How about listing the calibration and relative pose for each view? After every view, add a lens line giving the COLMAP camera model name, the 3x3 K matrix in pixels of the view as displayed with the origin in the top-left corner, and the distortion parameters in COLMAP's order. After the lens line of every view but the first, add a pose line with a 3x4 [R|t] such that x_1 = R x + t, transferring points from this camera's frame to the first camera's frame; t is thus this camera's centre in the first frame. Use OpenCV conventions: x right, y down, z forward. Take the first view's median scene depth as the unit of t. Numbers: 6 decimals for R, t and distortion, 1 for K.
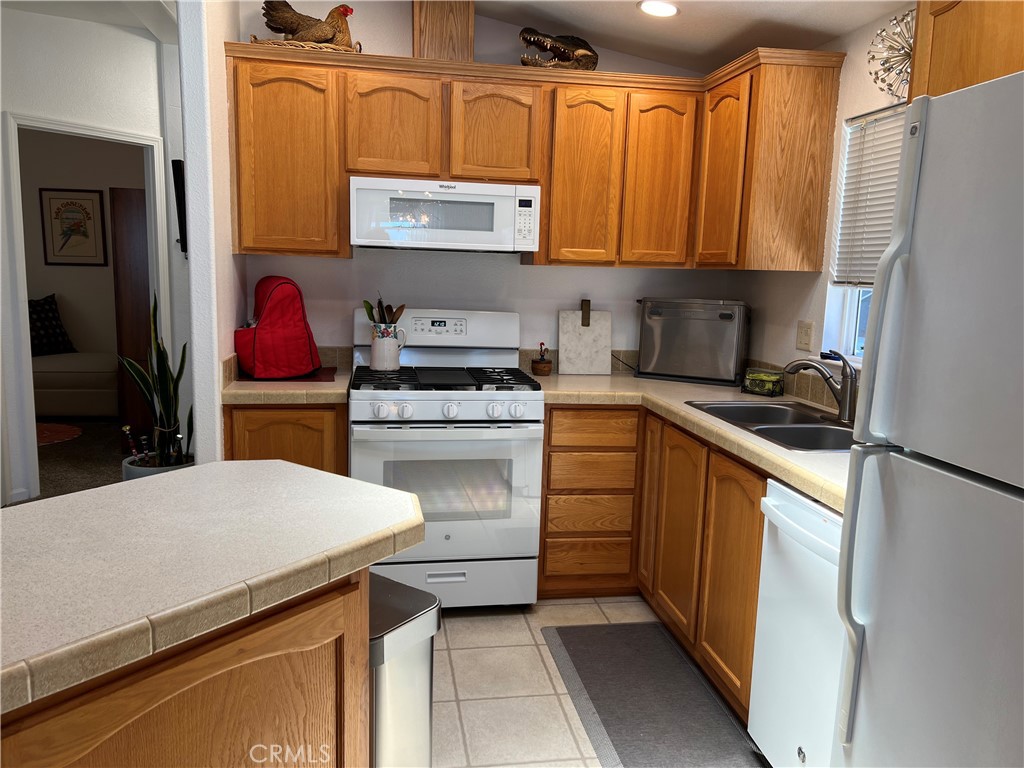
lens RADIAL K [[765.5, 0, 510.4], [0, 765.5, 389.4], [0, 0, 1]] dist [0.058381, -0.071419]
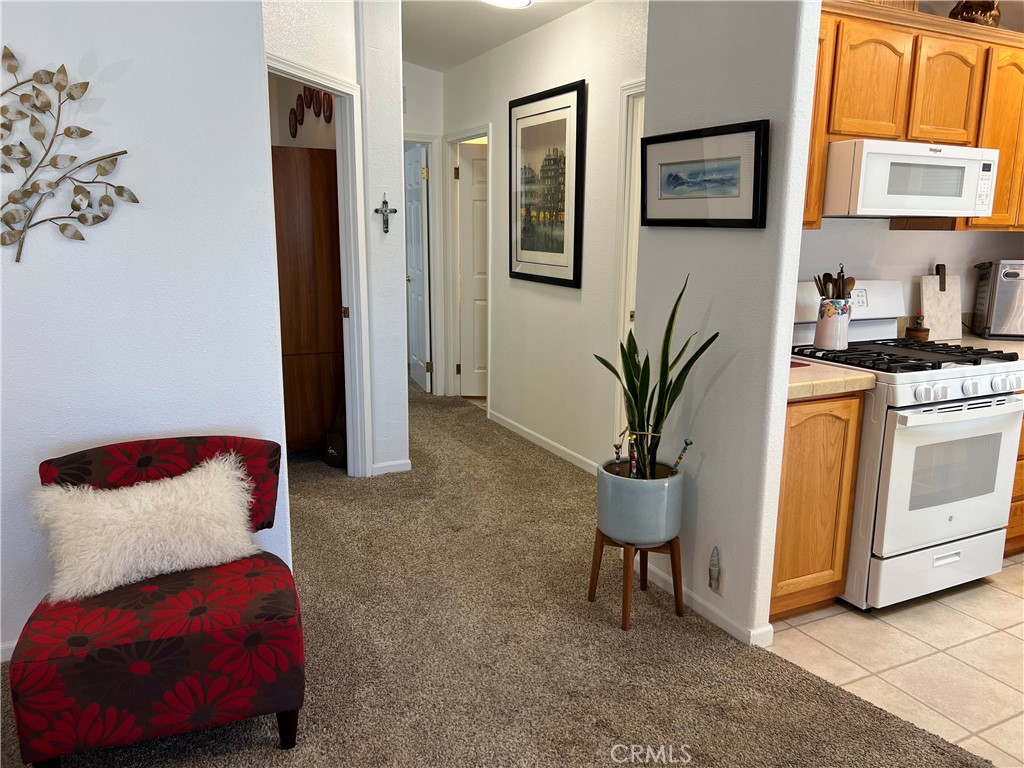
lens RADIAL K [[765.5, 0, 509.9], [0, 765.5, 389.9], [0, 0, 1]] dist [0.058381, -0.071419]
pose [[0.963322, -0.076650, 0.257168, -0.805671], [0.062108, 0.996002, 0.064212, -0.061763], [-0.261061, -0.045884, 0.964231, 0.199308]]
